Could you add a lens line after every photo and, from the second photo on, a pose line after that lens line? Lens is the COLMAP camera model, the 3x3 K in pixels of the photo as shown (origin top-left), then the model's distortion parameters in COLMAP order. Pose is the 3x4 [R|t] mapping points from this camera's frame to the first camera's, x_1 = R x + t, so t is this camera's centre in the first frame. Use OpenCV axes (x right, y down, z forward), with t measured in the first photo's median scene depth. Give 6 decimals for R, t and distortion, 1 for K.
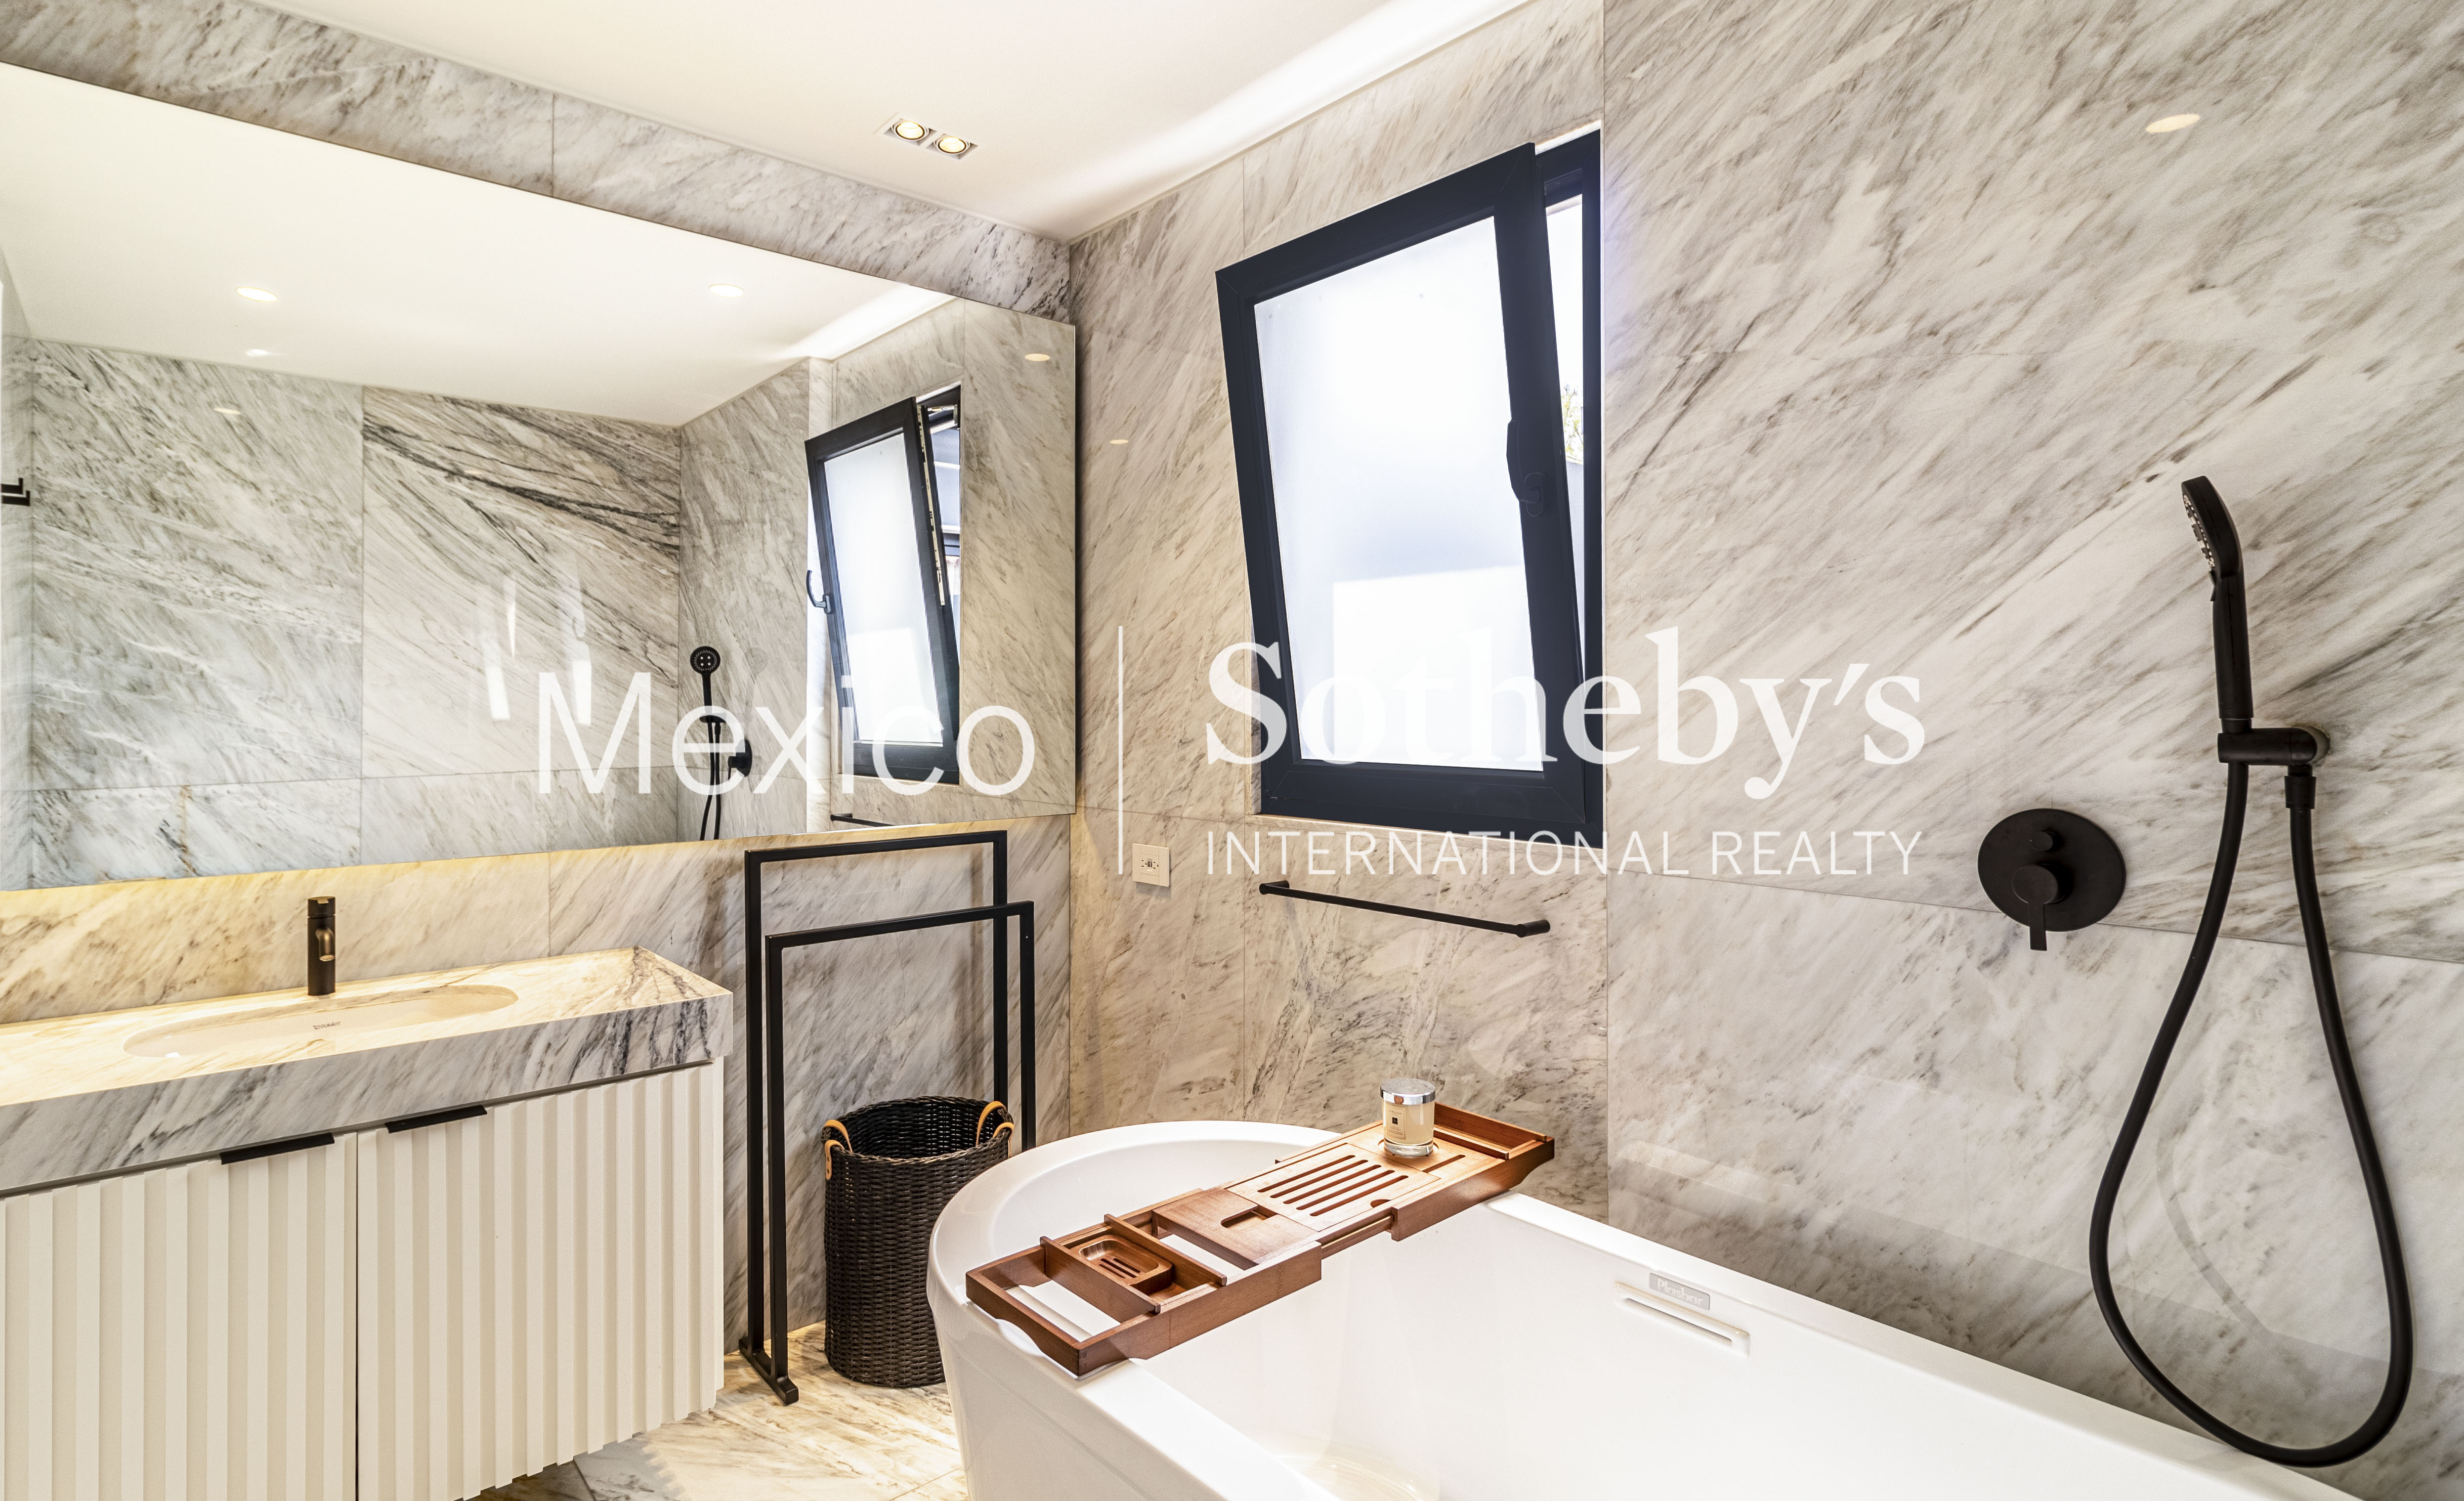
lens RADIAL K [[1227.2, 0, 1229.6], [0, 1227.2, 717.0], [0, 0, 1]] dist [0.002266, 0.001121]
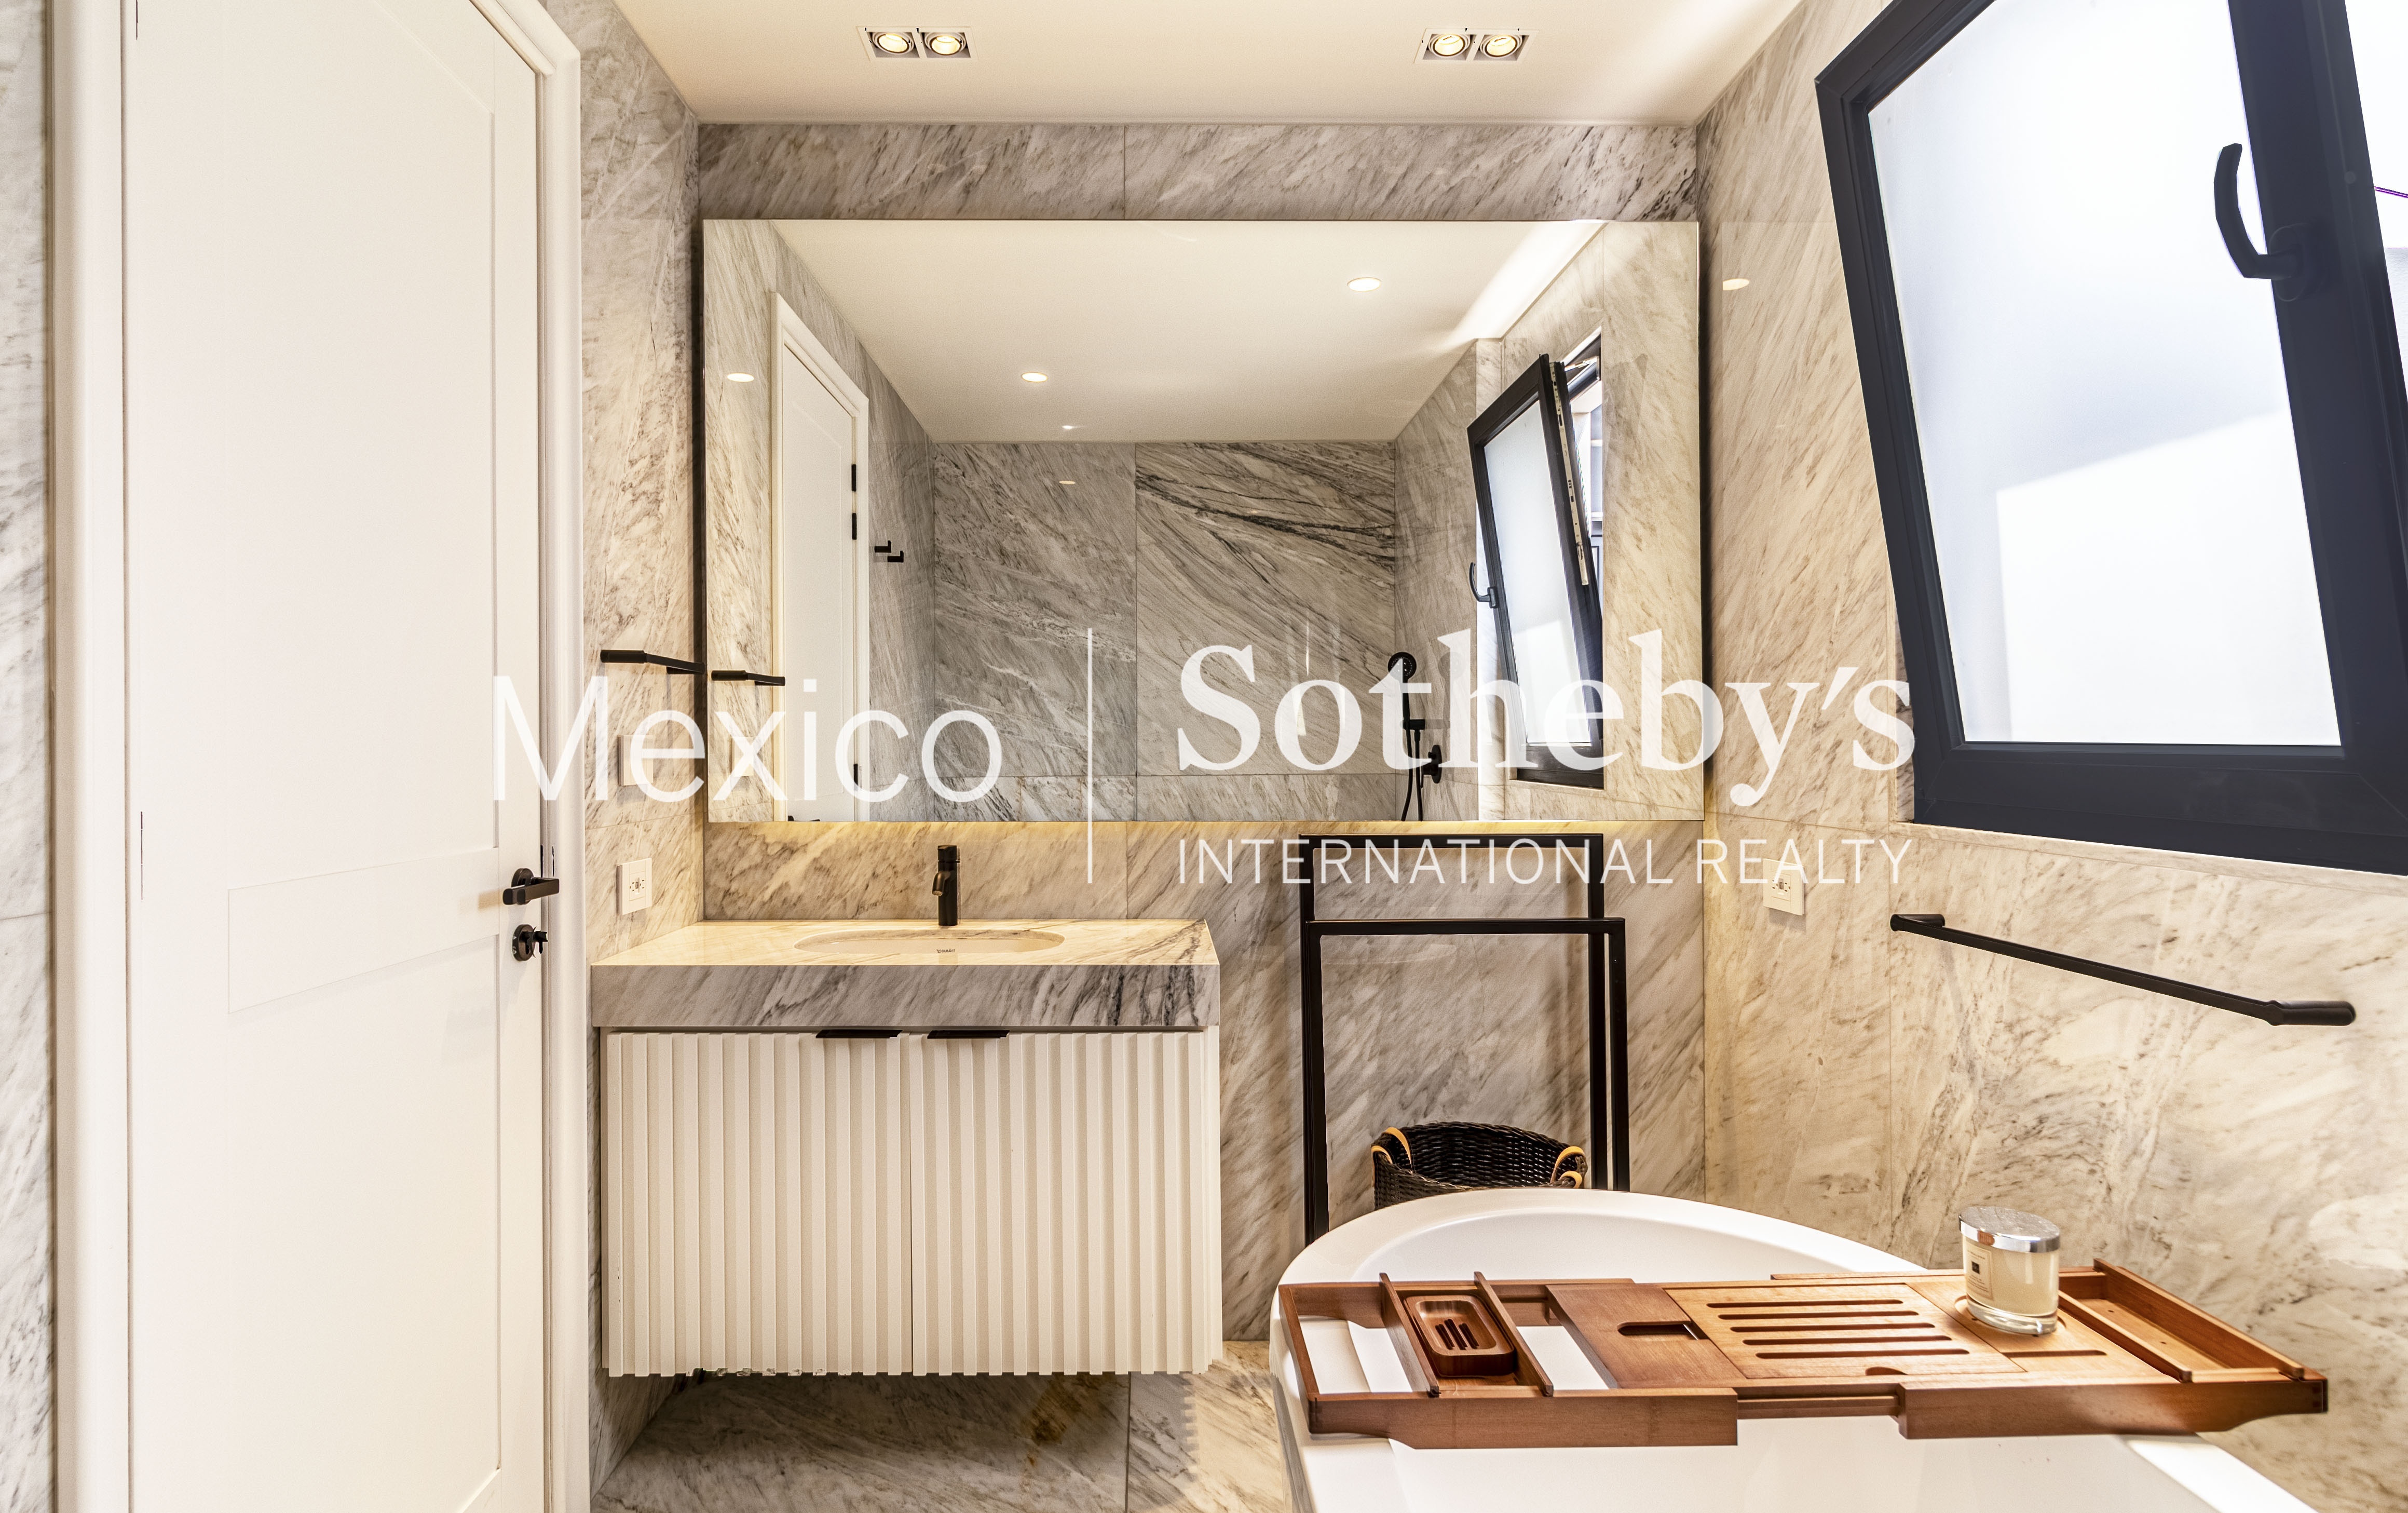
lens RADIAL K [[1277.5, 0, 1204.0], [0, 1277.5, 756.5], [0, 0, 1]] dist [0.002217, 0.000042]
pose [[0.755042, 0.002990, -0.655670, 0.202850], [-0.004729, 0.999988, -0.000885, 0.043161], [0.655659, 0.003769, 0.755047, 0.158011]]
